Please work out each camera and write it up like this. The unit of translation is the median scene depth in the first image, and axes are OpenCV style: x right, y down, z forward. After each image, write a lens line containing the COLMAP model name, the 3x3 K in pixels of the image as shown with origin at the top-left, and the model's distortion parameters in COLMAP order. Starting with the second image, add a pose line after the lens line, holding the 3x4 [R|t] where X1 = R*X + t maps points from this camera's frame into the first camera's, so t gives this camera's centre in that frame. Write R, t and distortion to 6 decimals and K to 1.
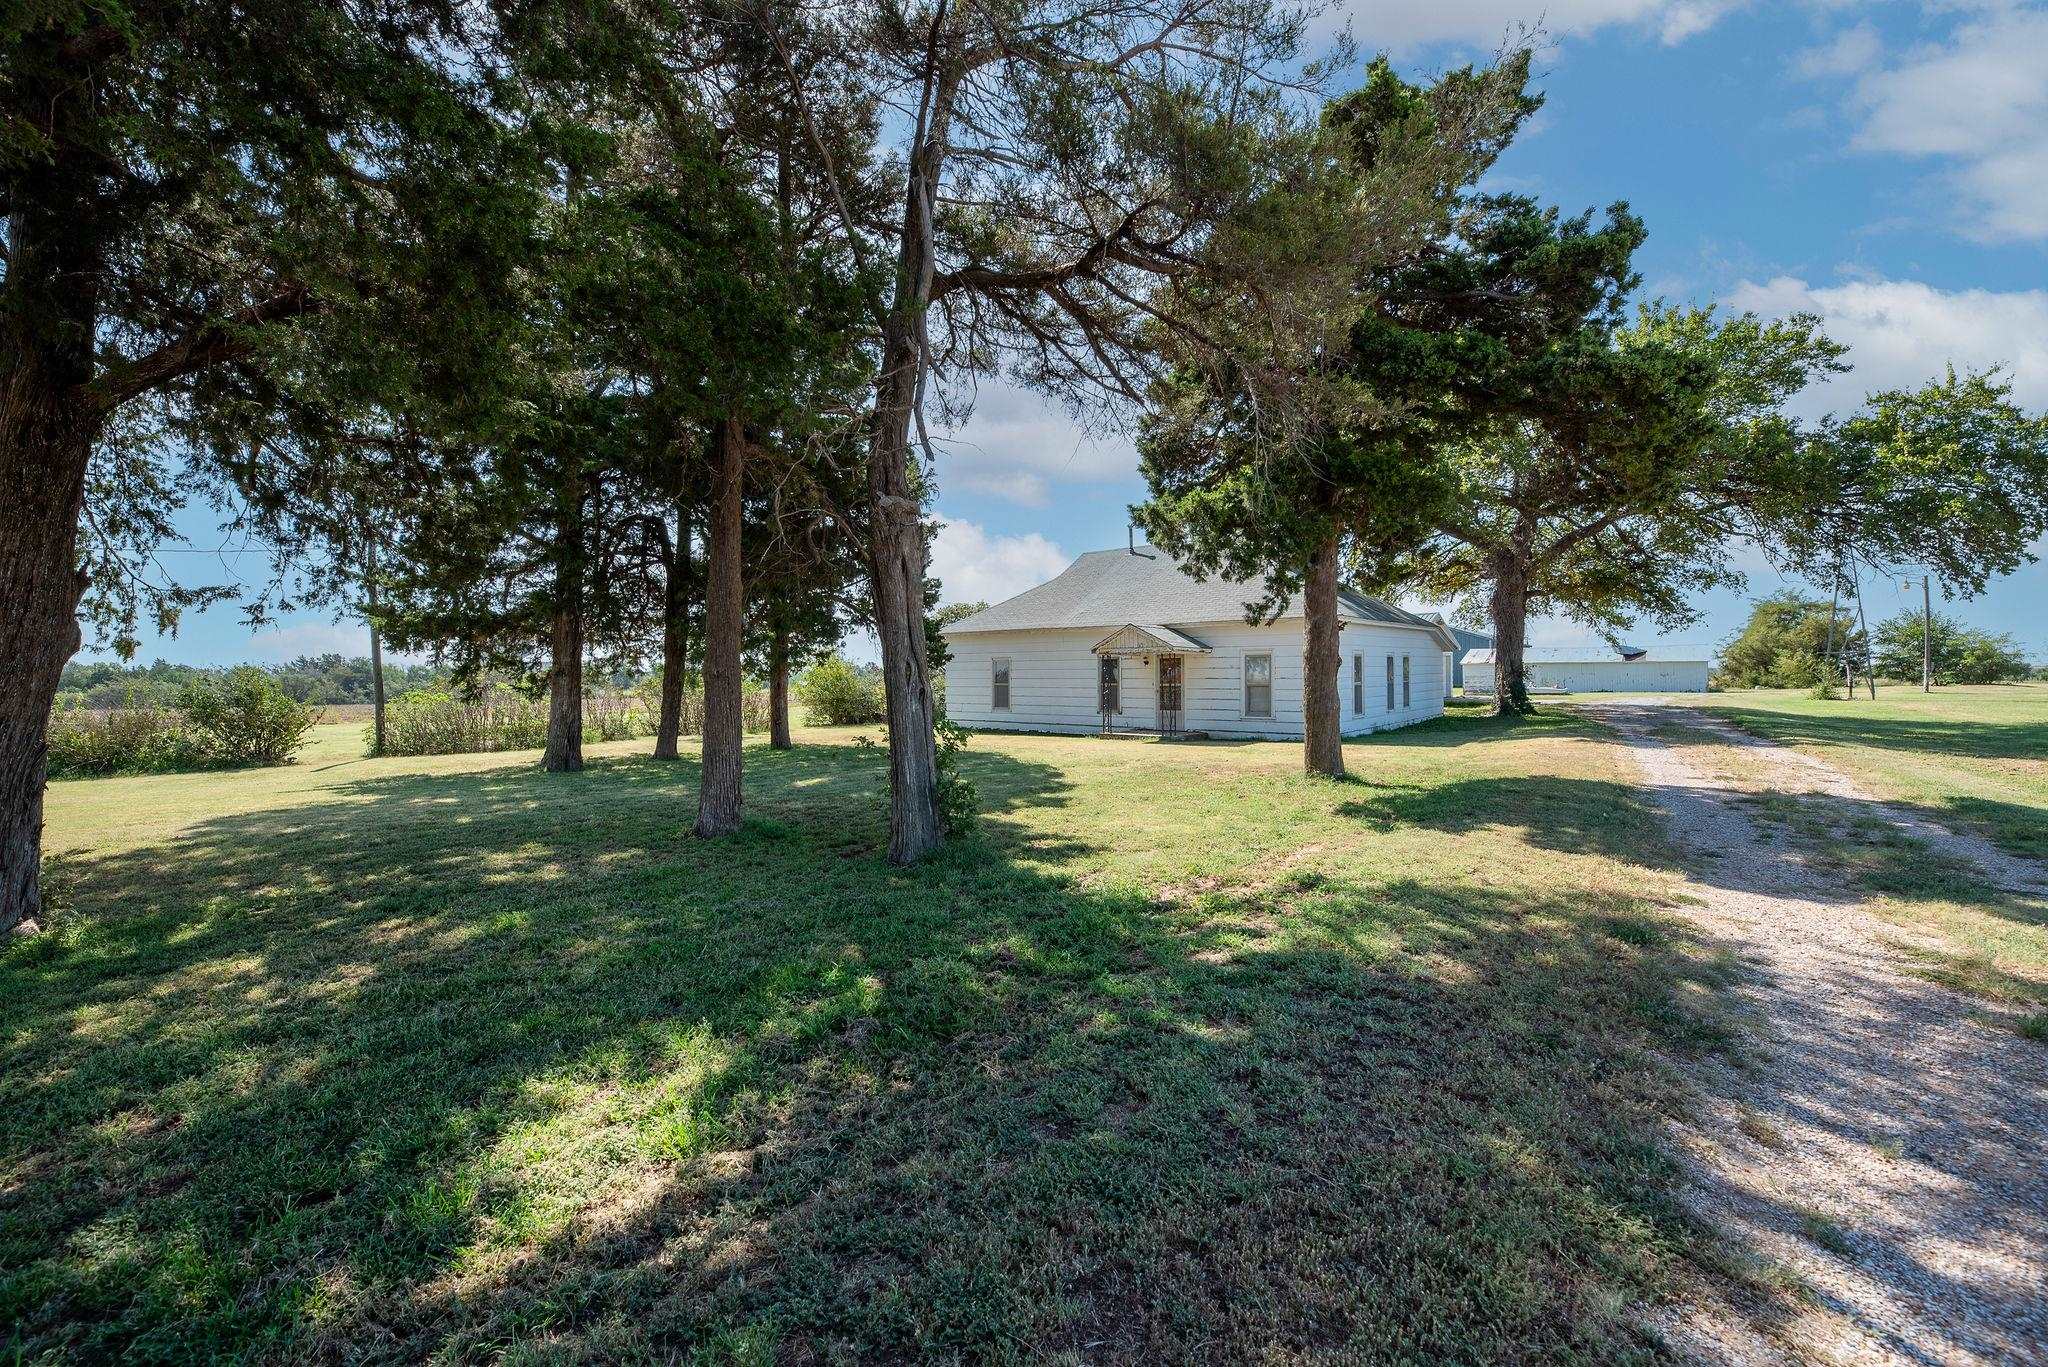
lens RADIAL K [[875.2, 0, 1025.1], [0, 875.2, 684.5], [0, 0, 1]] dist [0.000331, -0.000741]
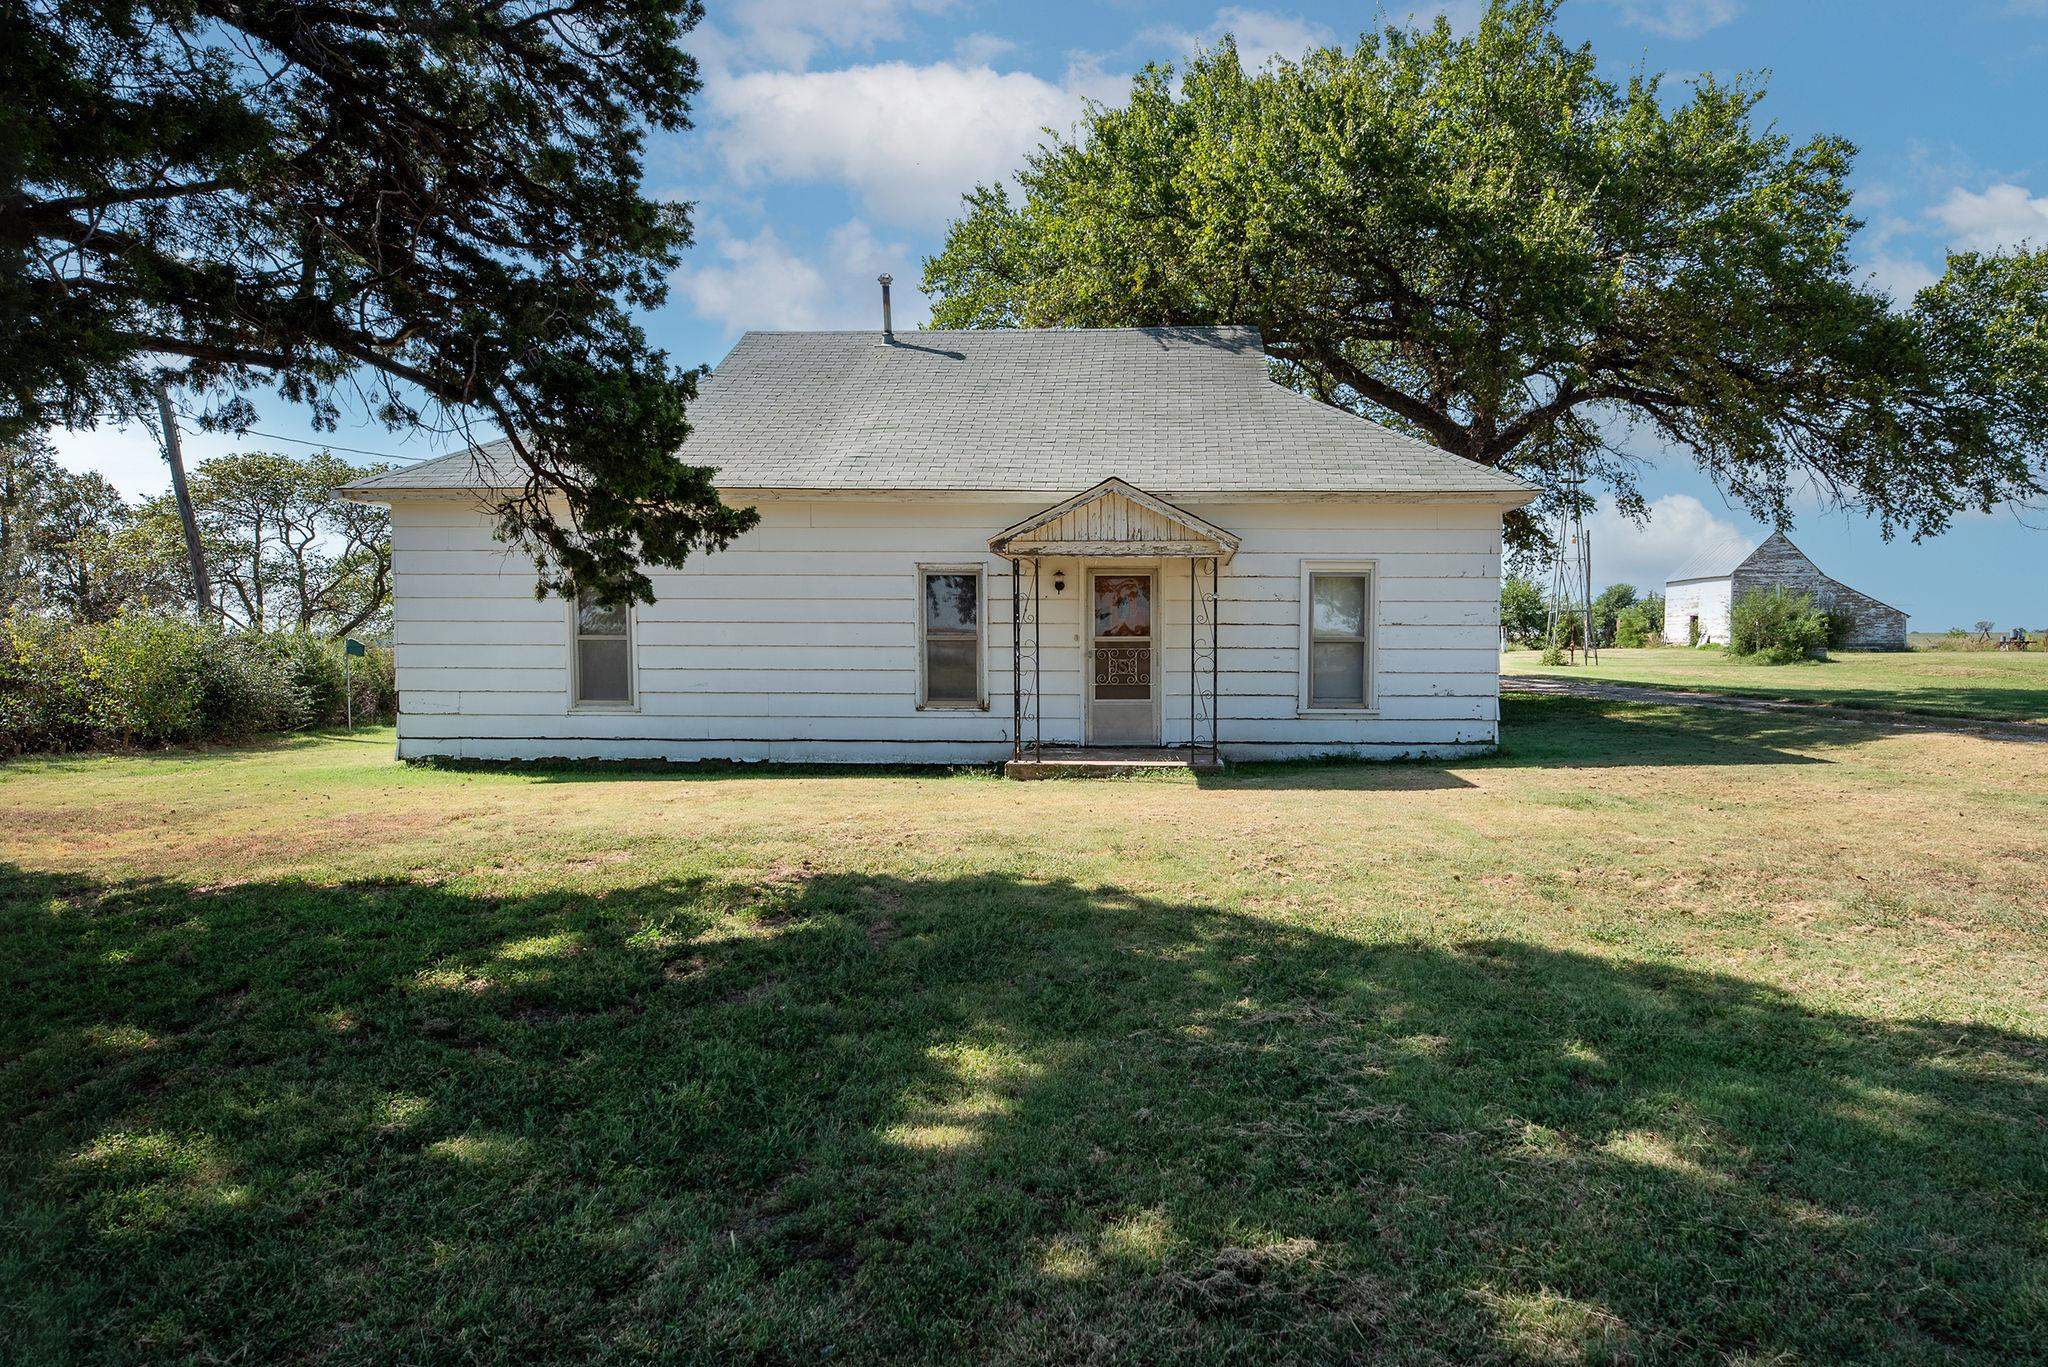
lens RADIAL K [[1136.4, 0, 1021.1], [0, 1136.4, 680.5], [0, 0, 1]] dist [0.002942, 0.000866]
pose [[0.802215, -0.015918, 0.596823, -0.194875], [0.001967, 0.999710, 0.024018, 0.007173], [-0.597032, -0.018094, 0.802013, 0.572618]]
